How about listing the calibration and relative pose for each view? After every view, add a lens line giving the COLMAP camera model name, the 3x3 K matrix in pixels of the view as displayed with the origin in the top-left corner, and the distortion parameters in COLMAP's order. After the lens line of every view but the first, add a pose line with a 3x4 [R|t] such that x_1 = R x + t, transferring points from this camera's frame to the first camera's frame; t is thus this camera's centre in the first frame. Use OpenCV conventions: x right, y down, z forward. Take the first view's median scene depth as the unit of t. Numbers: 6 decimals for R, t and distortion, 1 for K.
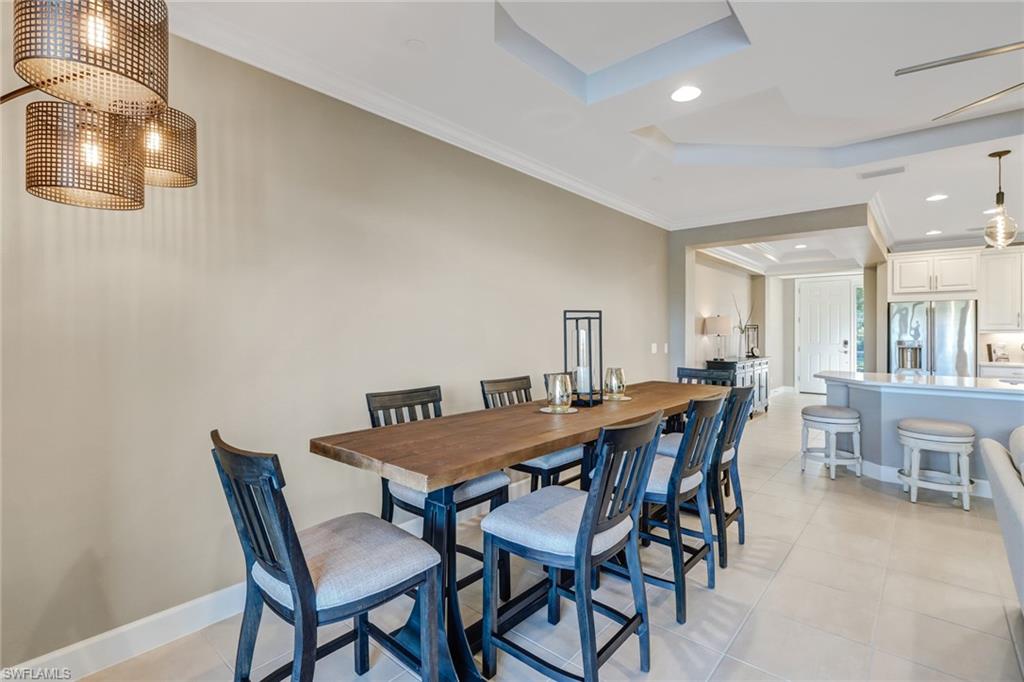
lens RADIAL K [[480.4, 0, 514.2], [0, 480.4, 331.0], [0, 0, 1]] dist [0.000689, 0.000168]
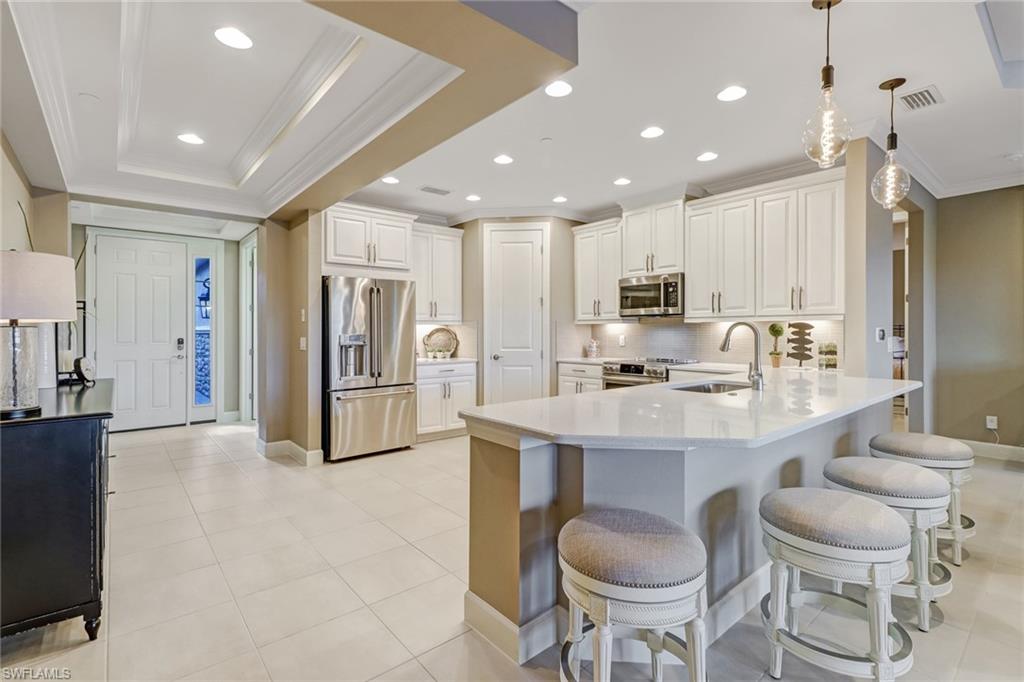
lens RADIAL K [[480.4, 0, 514.2], [0, 480.4, 331.0], [0, 0, 1]] dist [0.000689, 0.000168]
pose [[0.163082, -0.000372, 0.986613, 0.196459], [-0.000326, 1.000000, 0.000431, 0.014927], [-0.986613, -0.000392, 0.163081, 0.666745]]
